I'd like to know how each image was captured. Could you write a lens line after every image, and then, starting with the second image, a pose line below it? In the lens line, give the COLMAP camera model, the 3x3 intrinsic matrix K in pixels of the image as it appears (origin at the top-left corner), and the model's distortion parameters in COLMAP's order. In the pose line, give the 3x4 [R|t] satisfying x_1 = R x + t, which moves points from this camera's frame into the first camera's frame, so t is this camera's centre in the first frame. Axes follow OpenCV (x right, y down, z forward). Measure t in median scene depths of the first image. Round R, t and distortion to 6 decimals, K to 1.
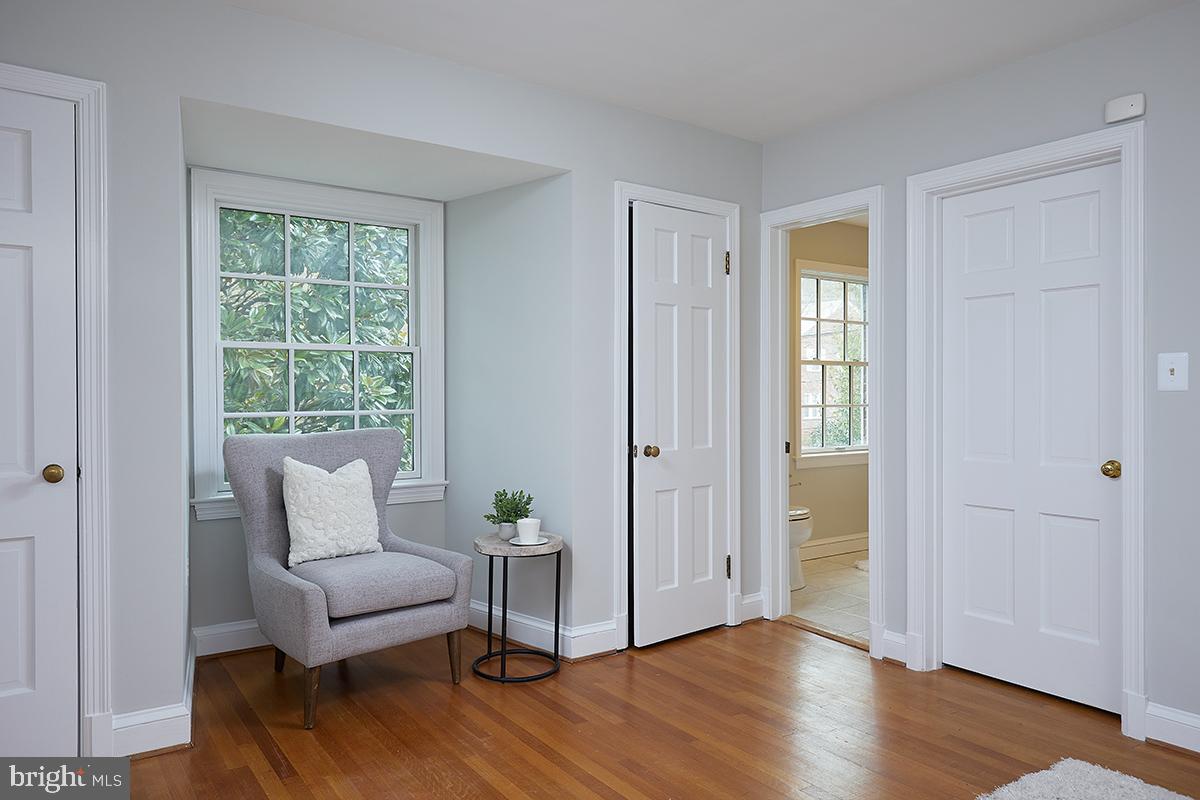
lens RADIAL K [[835.3, 0, 603.6], [0, 835.3, 398.1], [0, 0, 1]] dist [0.009013, 0.004002]
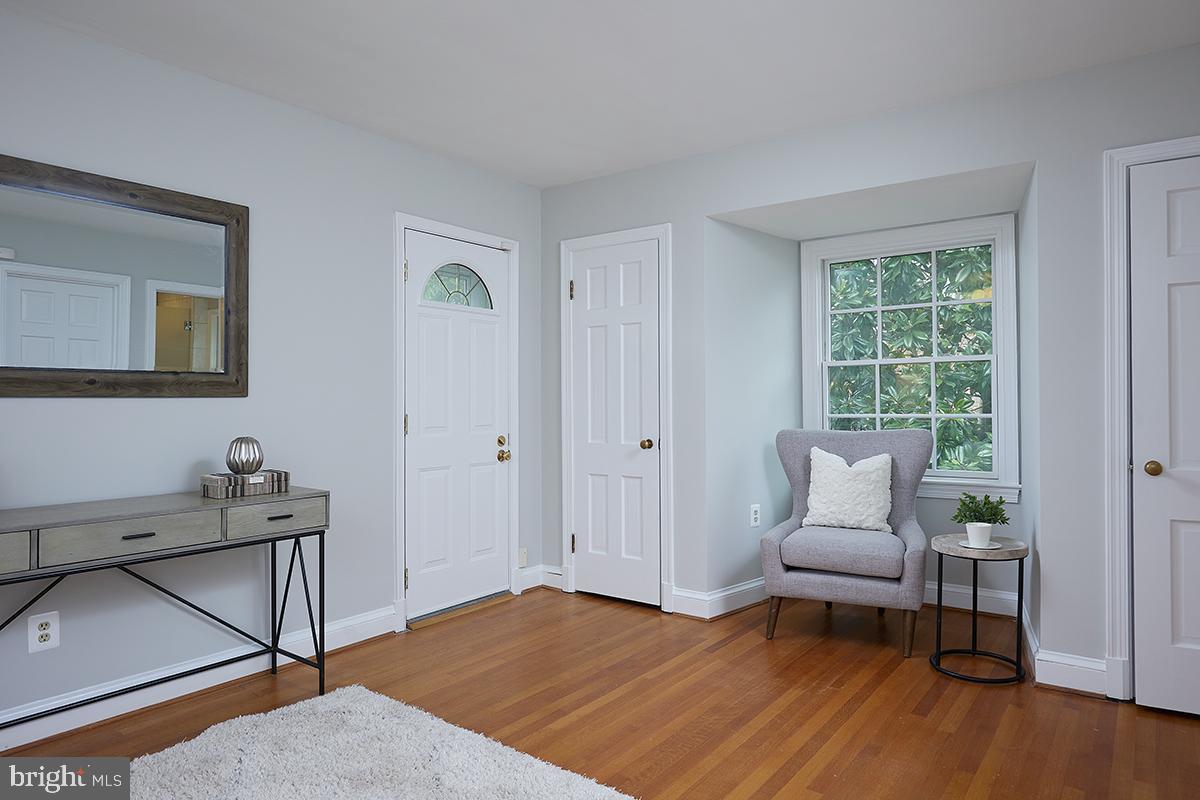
lens RADIAL K [[749.2, 0, 607.8], [0, 749.2, 402.8], [0, 0, 1]] dist [-0.002456, 0.002072]
pose [[0.313502, 0.002077, -0.949585, 0.673149], [0.001181, 0.999996, 0.002577, -0.004263], [0.949587, -0.001929, 0.313498, 0.310918]]
